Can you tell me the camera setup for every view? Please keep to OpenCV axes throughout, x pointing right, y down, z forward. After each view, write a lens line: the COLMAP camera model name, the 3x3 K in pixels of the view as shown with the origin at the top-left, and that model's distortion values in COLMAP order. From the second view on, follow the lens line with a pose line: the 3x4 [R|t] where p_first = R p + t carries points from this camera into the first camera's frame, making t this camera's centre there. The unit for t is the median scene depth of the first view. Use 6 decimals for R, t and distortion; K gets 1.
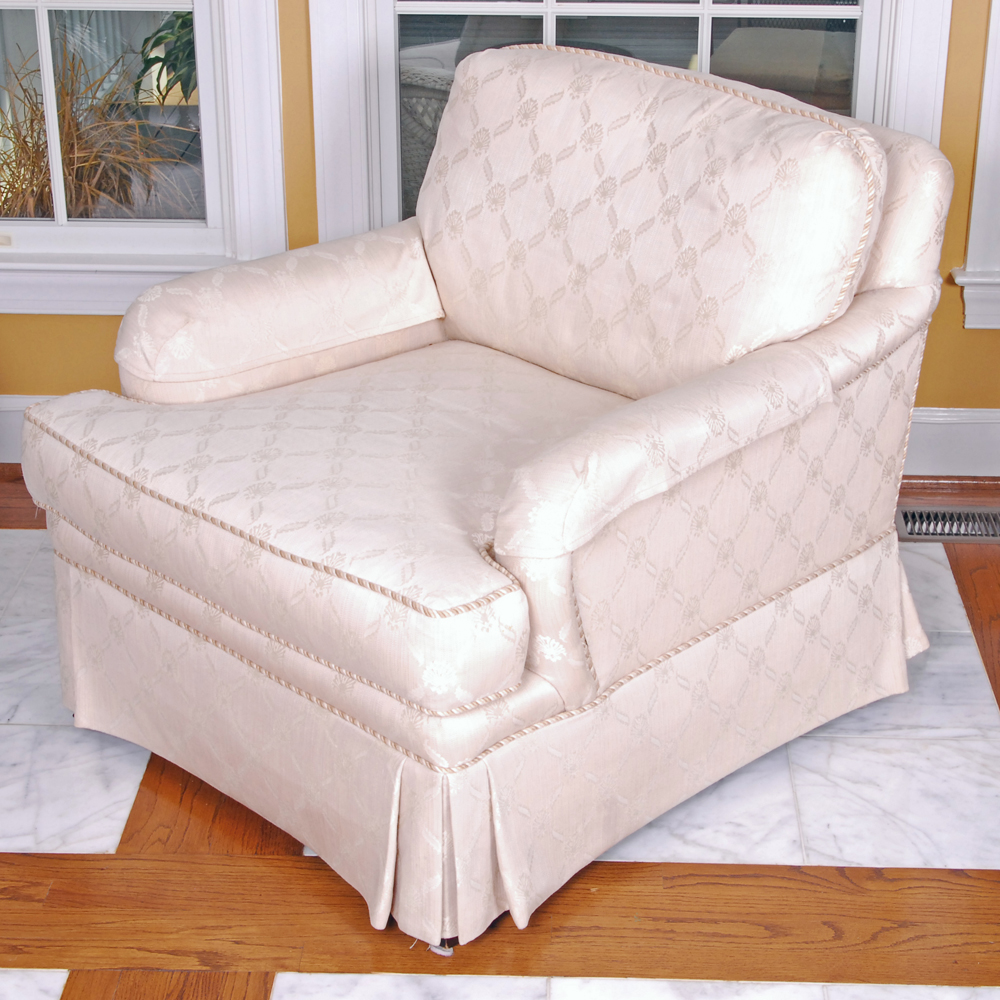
lens RADIAL K [[2025.3, 0, 538.3], [0, 2025.3, 509.8], [0, 0, 1]] dist [-0.023828, -0.029765]
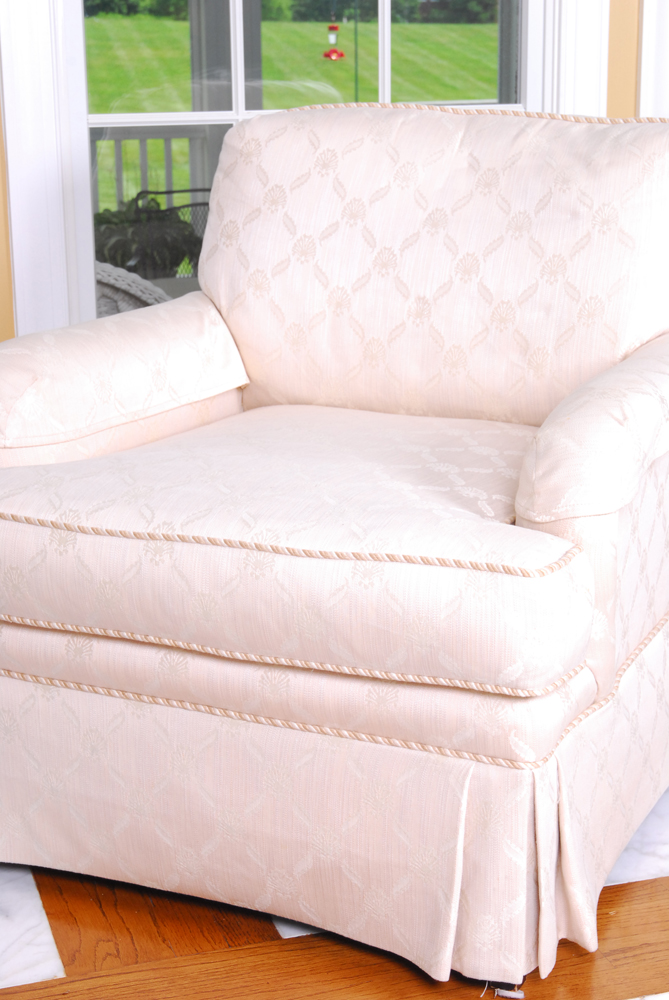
lens RADIAL K [[1801.2, 0, 359.9], [0, 1801.2, 494.1], [0, 0, 1]] dist [0.040412, 0.052003]
pose [[0.945791, -0.097933, 0.309658, -0.301175], [0.149669, 0.977603, -0.147957, 0.101612], [-0.288232, 0.186283, 0.939266, 0.219172]]
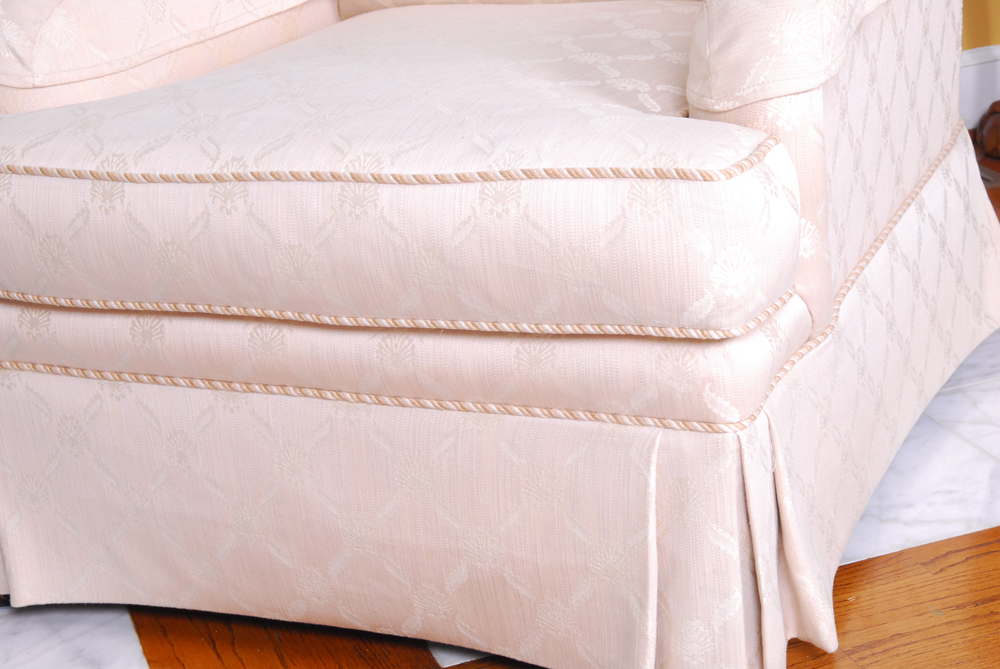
lens RADIAL K [[1957.7, 0, 500.0], [0, 1957.7, 334.5], [0, 0, 1]] dist [0.045786, -0.103742]
pose [[0.936197, -0.213496, 0.279204, -0.256336], [0.238334, 0.969459, -0.057850, 0.101334], [-0.258326, 0.120702, 0.958488, 0.327934]]
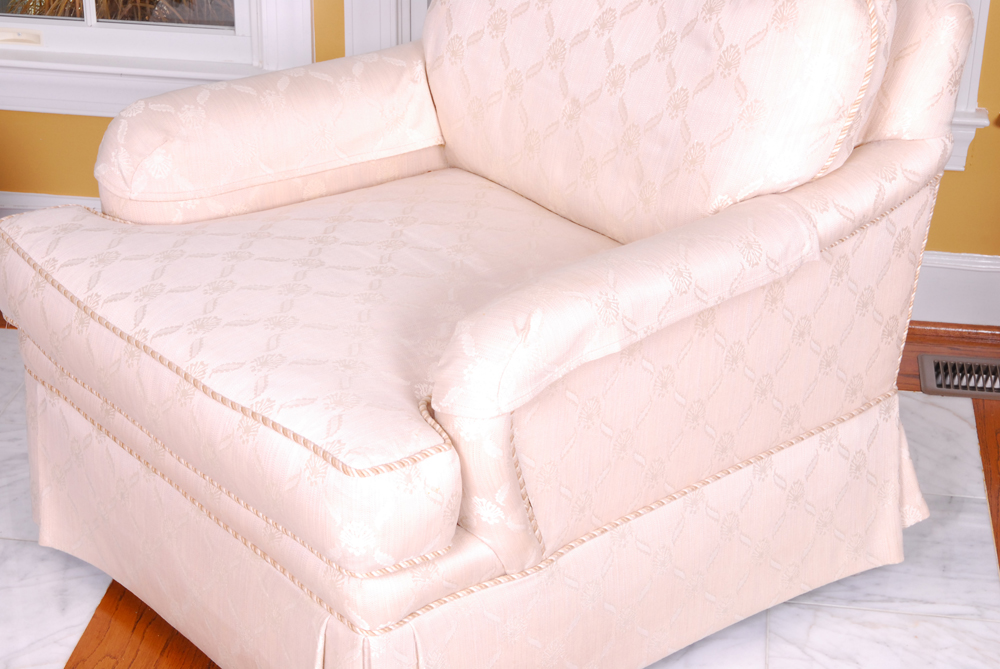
lens RADIAL K [[1957.7, 0, 500.0], [0, 1957.7, 334.5], [0, 0, 1]] dist [0.045786, -0.103742]
pose [[0.994396, 0.055374, -0.090053, 0.079136], [-0.053360, 0.998272, 0.024628, -0.032478], [0.091261, -0.019684, 0.995632, 0.075860]]
